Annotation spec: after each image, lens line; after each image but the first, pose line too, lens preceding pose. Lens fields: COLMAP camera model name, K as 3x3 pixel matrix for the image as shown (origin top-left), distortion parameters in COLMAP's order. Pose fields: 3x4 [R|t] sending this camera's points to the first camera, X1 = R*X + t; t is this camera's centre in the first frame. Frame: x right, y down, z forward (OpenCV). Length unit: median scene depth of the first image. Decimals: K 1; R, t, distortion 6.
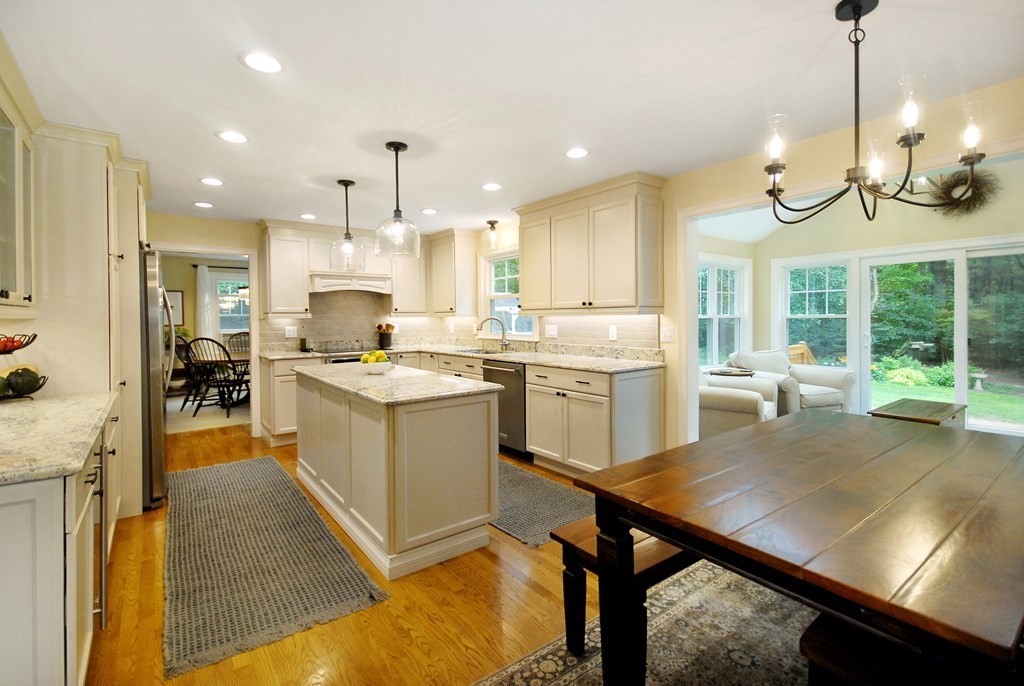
lens RADIAL K [[468.9, 0, 507.8], [0, 468.9, 331.0], [0, 0, 1]] dist [-0.000631, -0.001171]
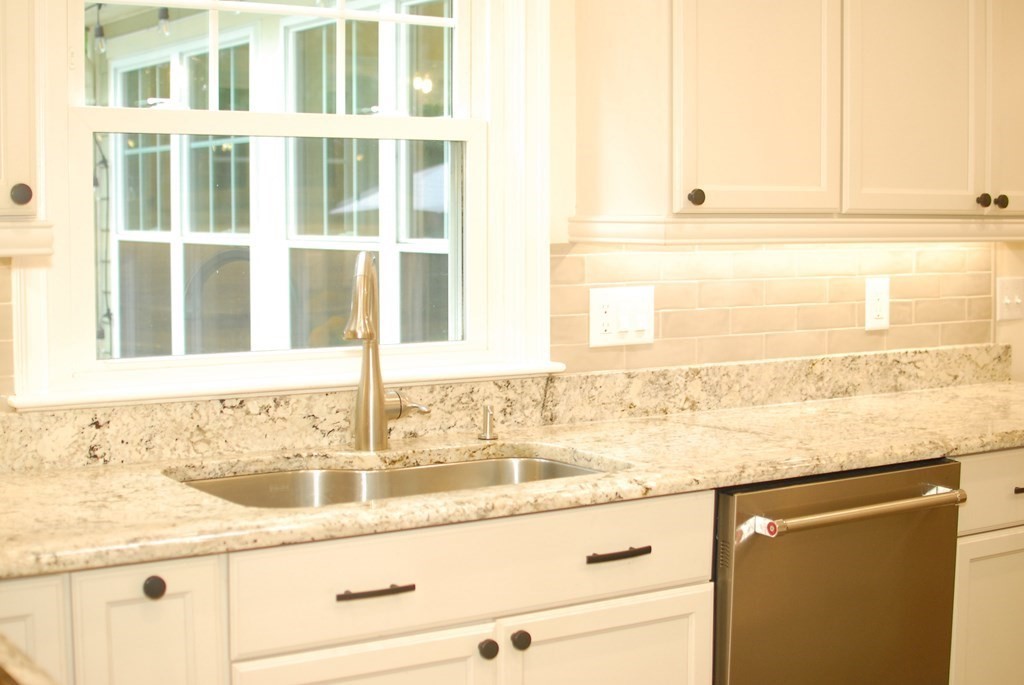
lens RADIAL K [[1572.0, 0, 535.5], [0, 1572.0, 340.7], [0, 0, 1]] dist [-0.237677, 0.872352]
pose [[0.047243, -0.077312, 0.995887, -0.685415], [0.027311, 0.996728, 0.076081, -0.048532], [-0.998510, 0.023605, 0.049200, 1.076843]]
